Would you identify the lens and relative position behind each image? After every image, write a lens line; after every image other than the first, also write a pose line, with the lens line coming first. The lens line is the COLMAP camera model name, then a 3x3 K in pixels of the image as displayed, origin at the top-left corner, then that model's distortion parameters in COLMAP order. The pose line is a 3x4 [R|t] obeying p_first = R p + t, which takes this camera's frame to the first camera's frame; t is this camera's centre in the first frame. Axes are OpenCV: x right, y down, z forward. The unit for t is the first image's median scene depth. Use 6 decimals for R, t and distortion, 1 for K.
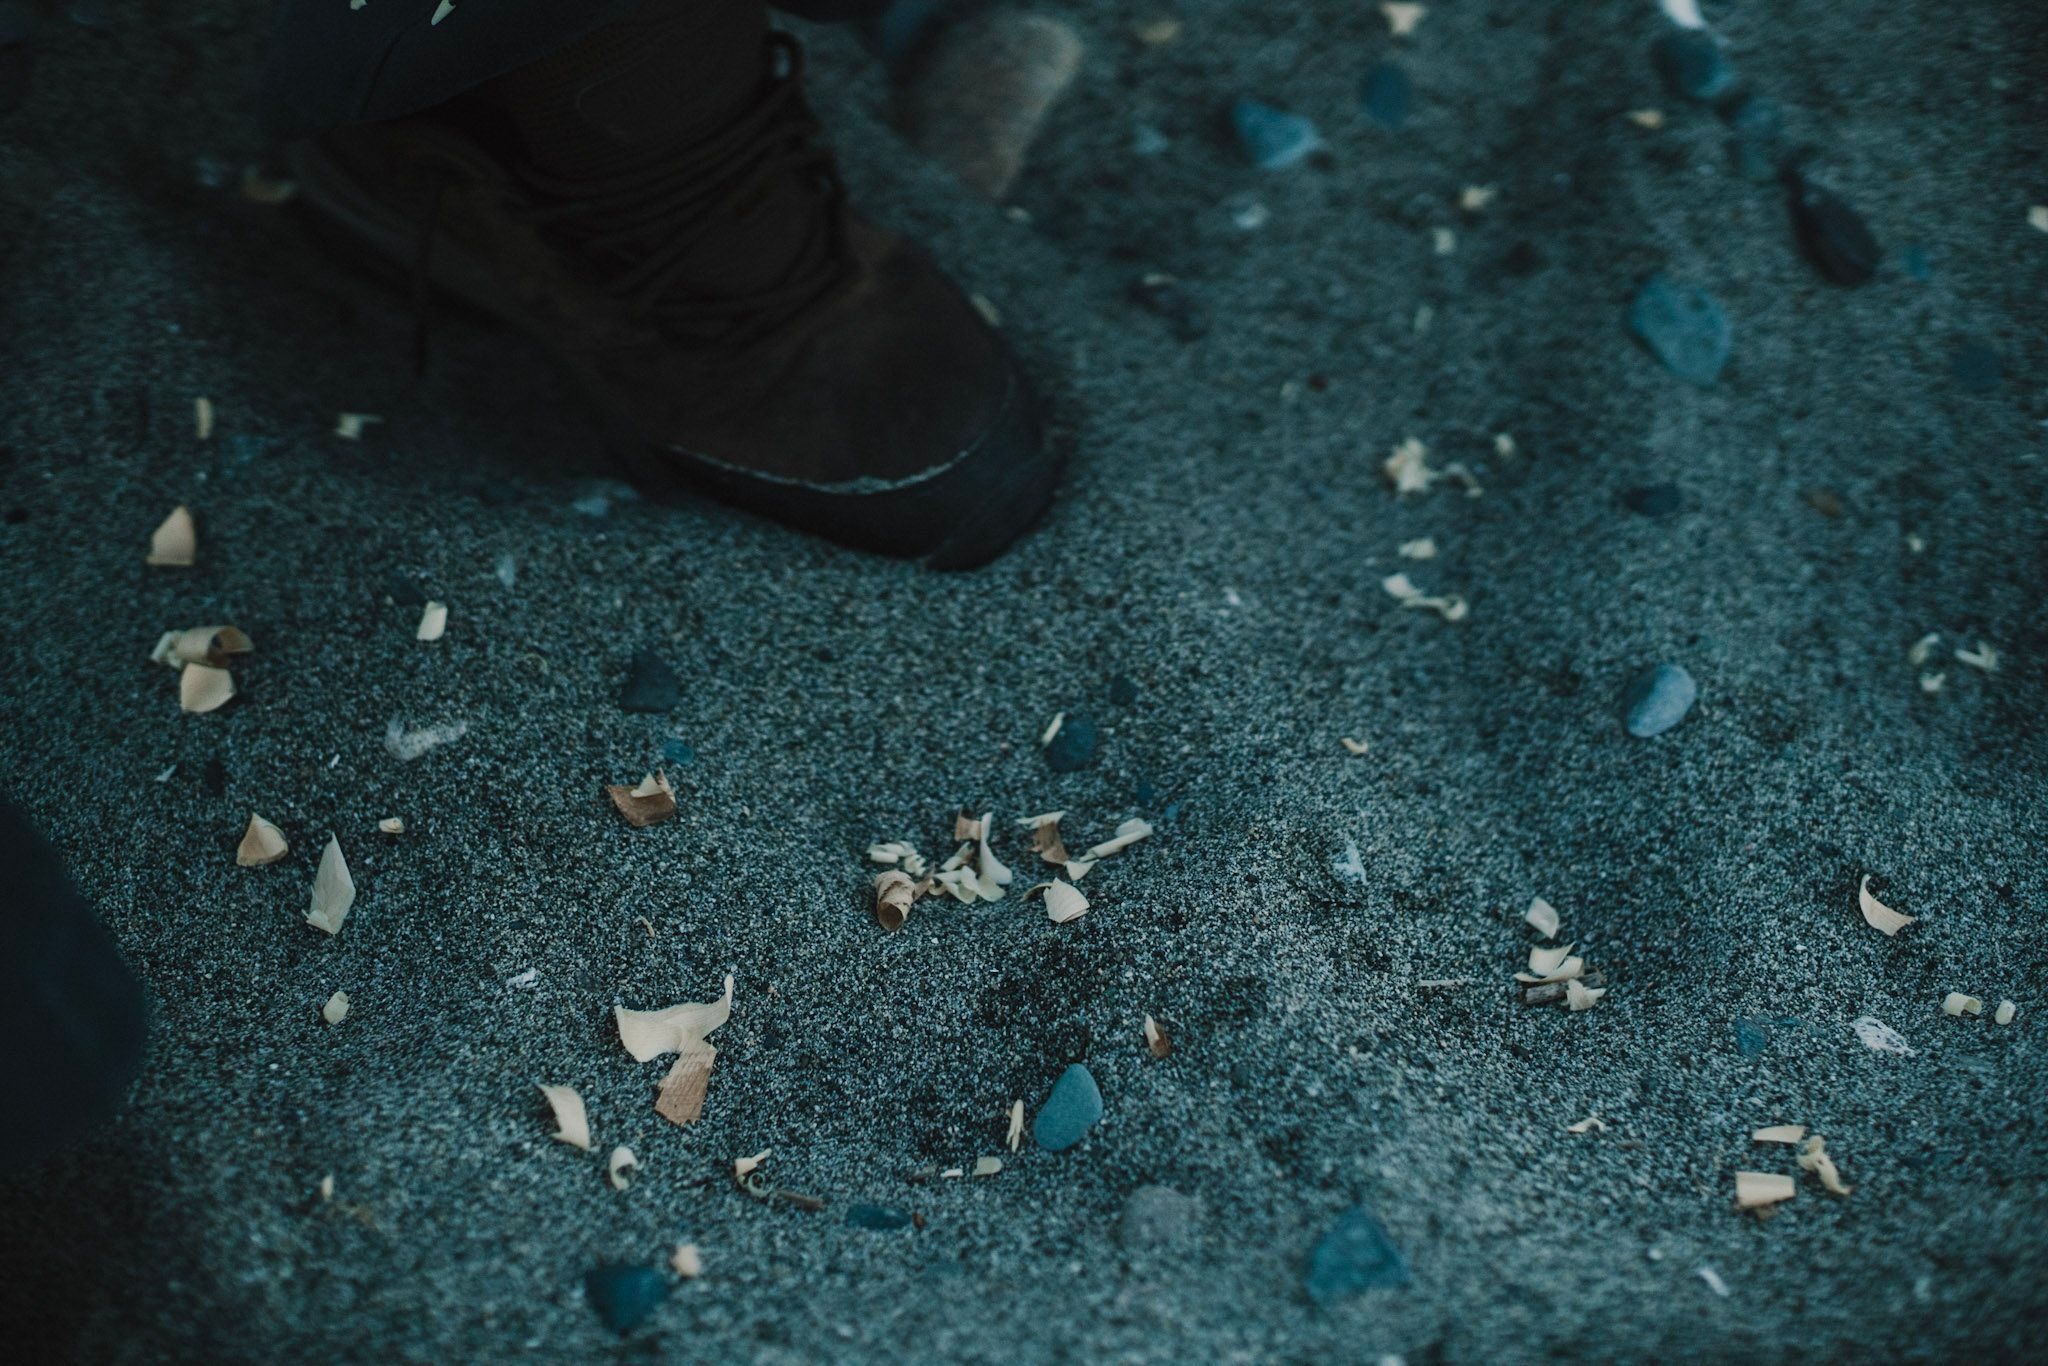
lens RADIAL K [[2981.3, 0, 1027.1], [0, 2981.3, 682.8], [0, 0, 1]] dist [-0.223499, 0.476241]
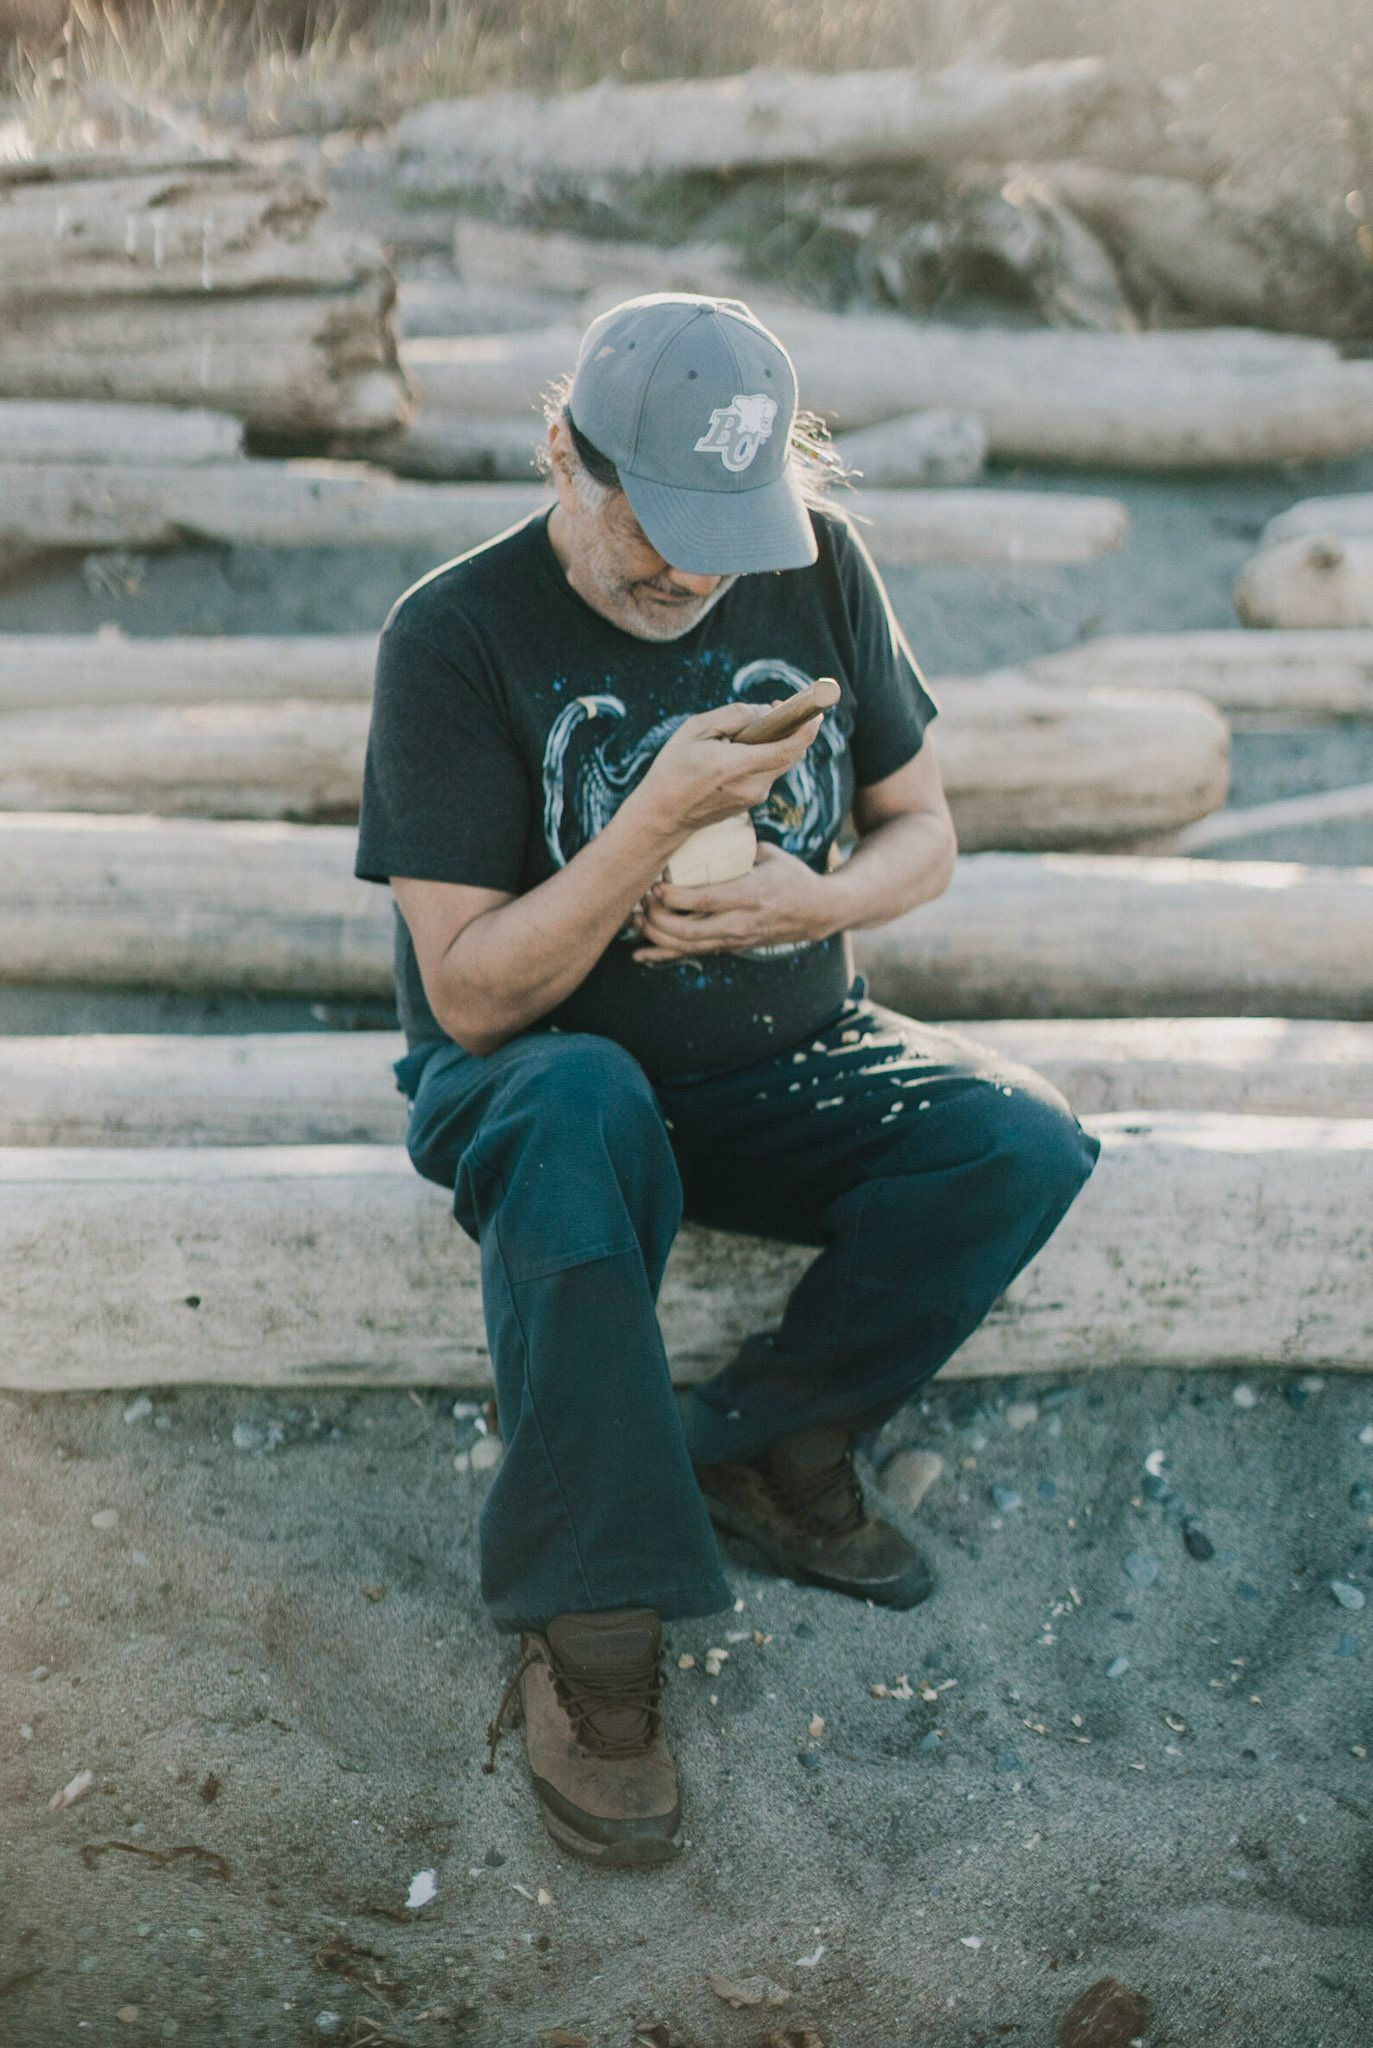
lens RADIAL K [[3231.0, 0, 680.7], [0, 3231.0, 940.7], [0, 0, 1]] dist [-0.173541, 0.213707]
pose [[0.995991, 0.076013, -0.047159, -0.134606], [-0.088848, 0.901837, -0.422843, 0.715201], [0.010388, 0.425338, 0.904975, -2.192843]]
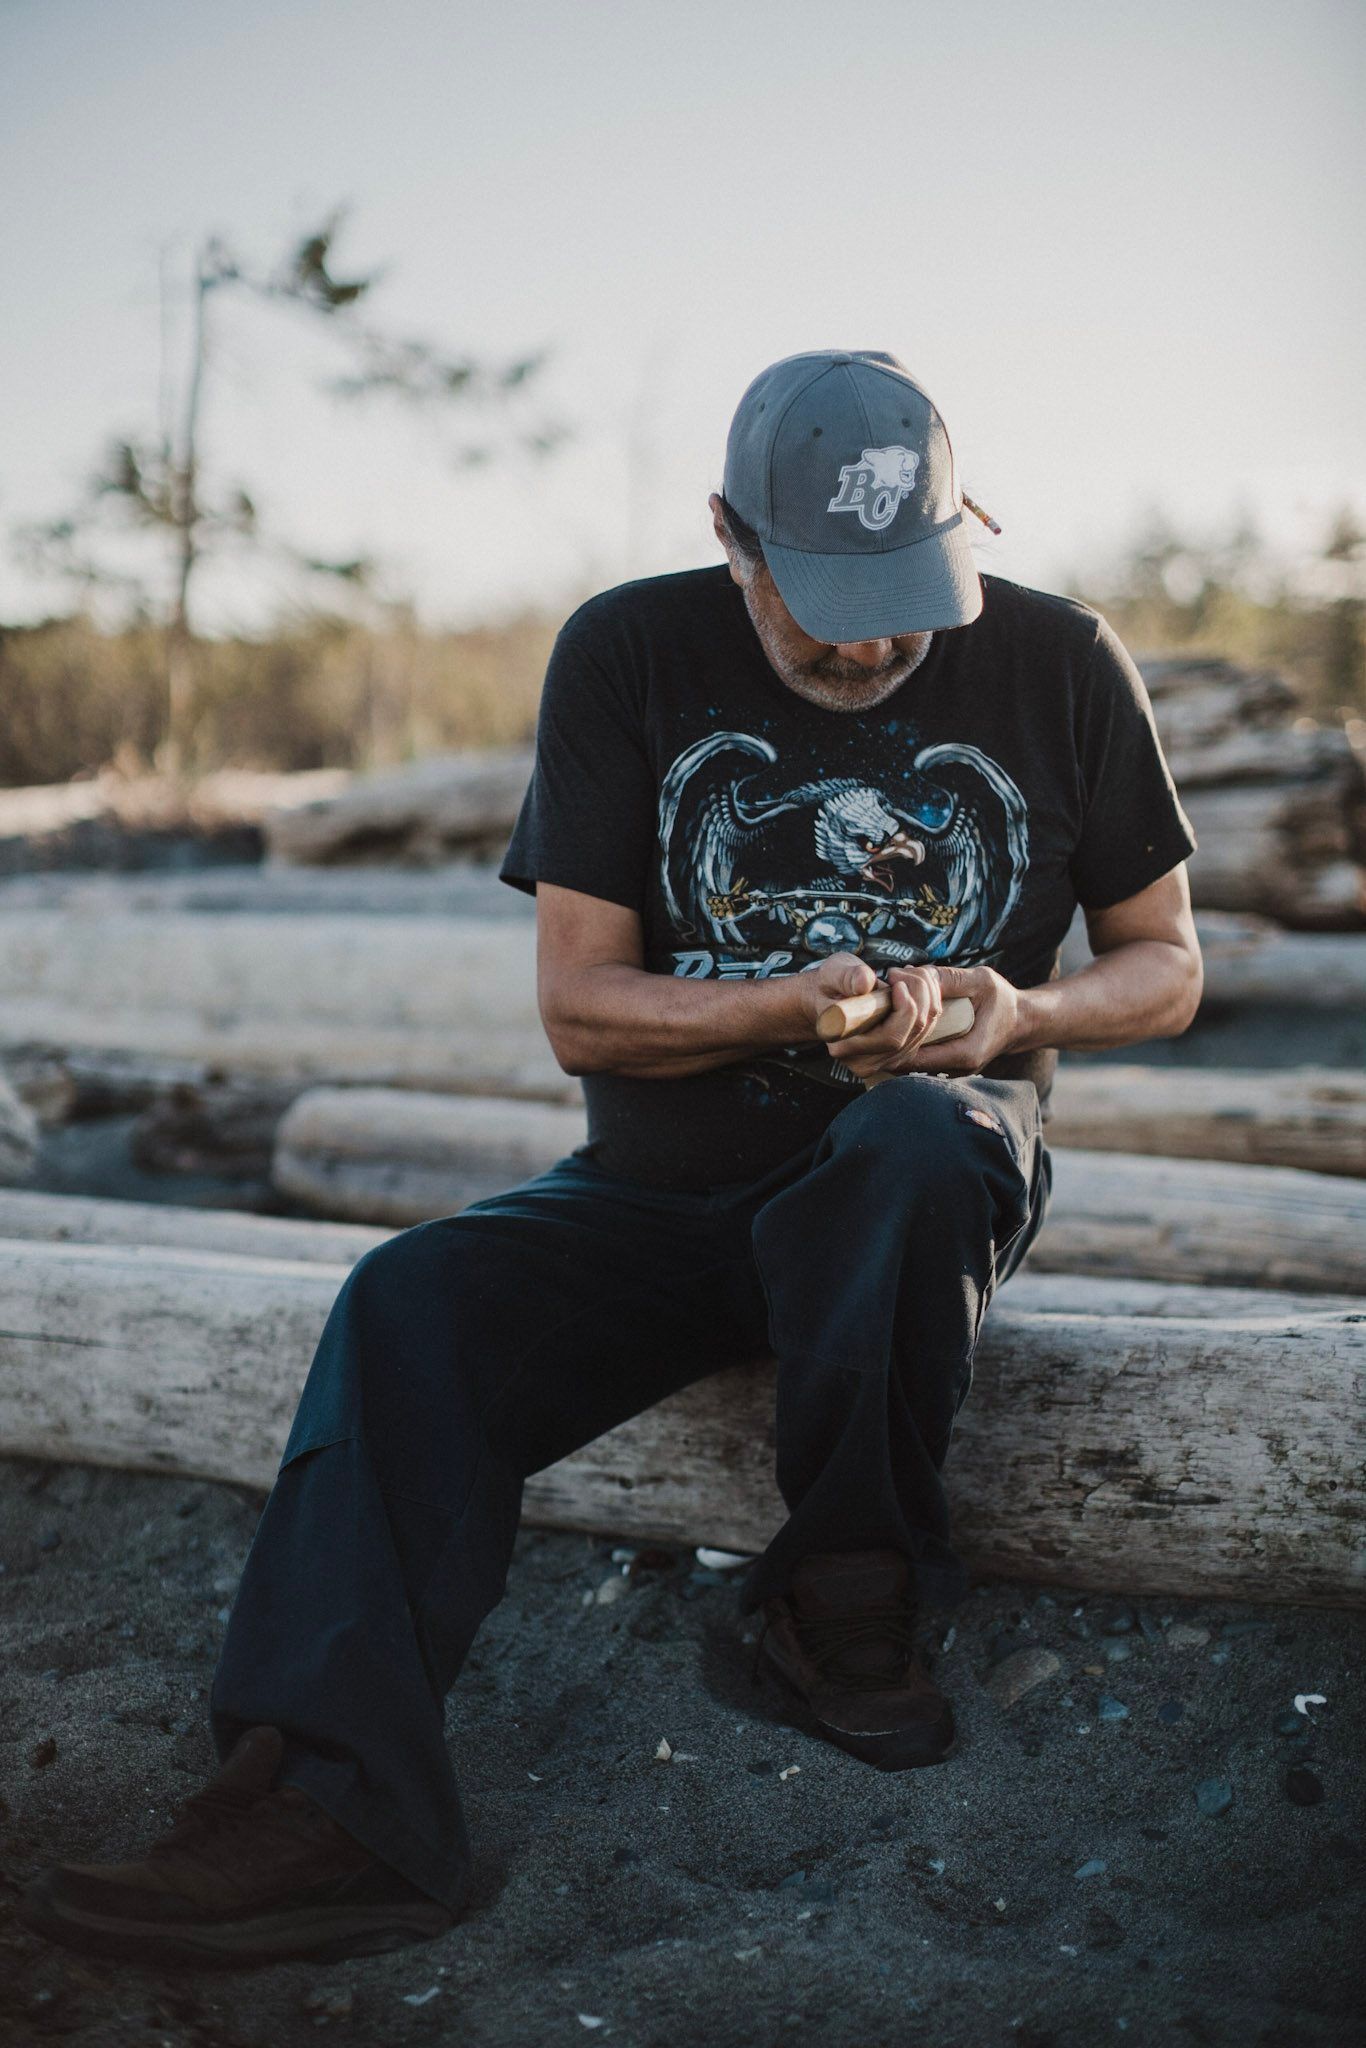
lens RADIAL K [[2981.3, 0, 675.3], [0, 2981.3, 1061.7], [0, 0, 1]] dist [-0.223499, 0.476241]
pose [[0.817055, 0.085442, -0.570194, 1.198859], [-0.413015, 0.776779, -0.475429, 0.751288], [0.402293, 0.623950, 0.669960, -1.195014]]
